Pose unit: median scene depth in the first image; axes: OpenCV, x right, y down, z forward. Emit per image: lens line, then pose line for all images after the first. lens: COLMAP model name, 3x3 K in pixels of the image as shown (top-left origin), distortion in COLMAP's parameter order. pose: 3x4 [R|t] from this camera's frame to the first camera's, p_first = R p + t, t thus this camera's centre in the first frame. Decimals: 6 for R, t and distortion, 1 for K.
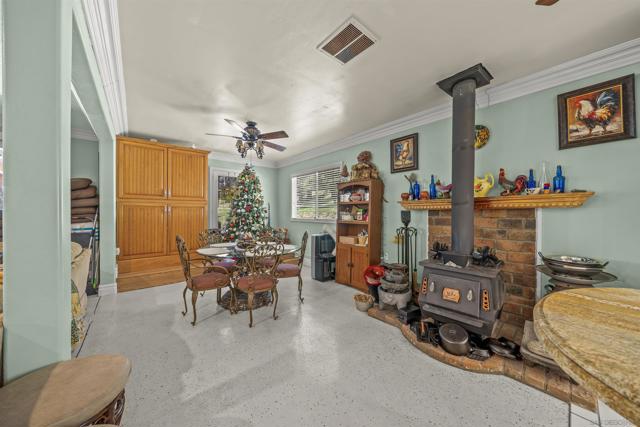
lens RADIAL K [[219.7, 0, 320.0], [0, 219.7, 210.9], [0, 0, 1]] dist [-0.000837, -0.000031]
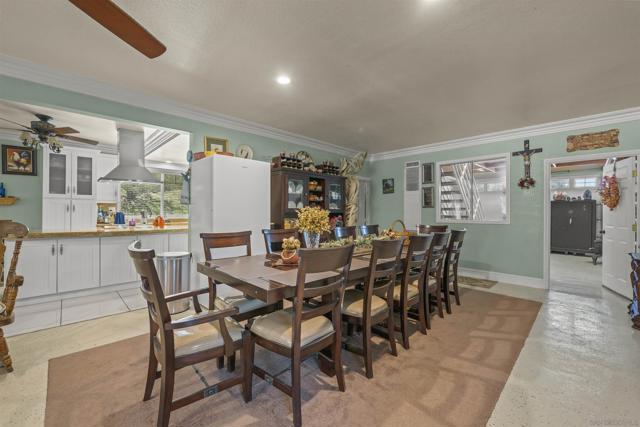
lens RADIAL K [[262.9, 0, 319.6], [0, 262.9, 211.0], [0, 0, 1]] dist [-0.003177, 0.000754]
pose [[-0.075542, 0.002732, 0.997139, -1.445269], [-0.003100, 0.999991, -0.002974, 0.037995], [-0.997138, -0.003316, -0.075533, -1.648349]]
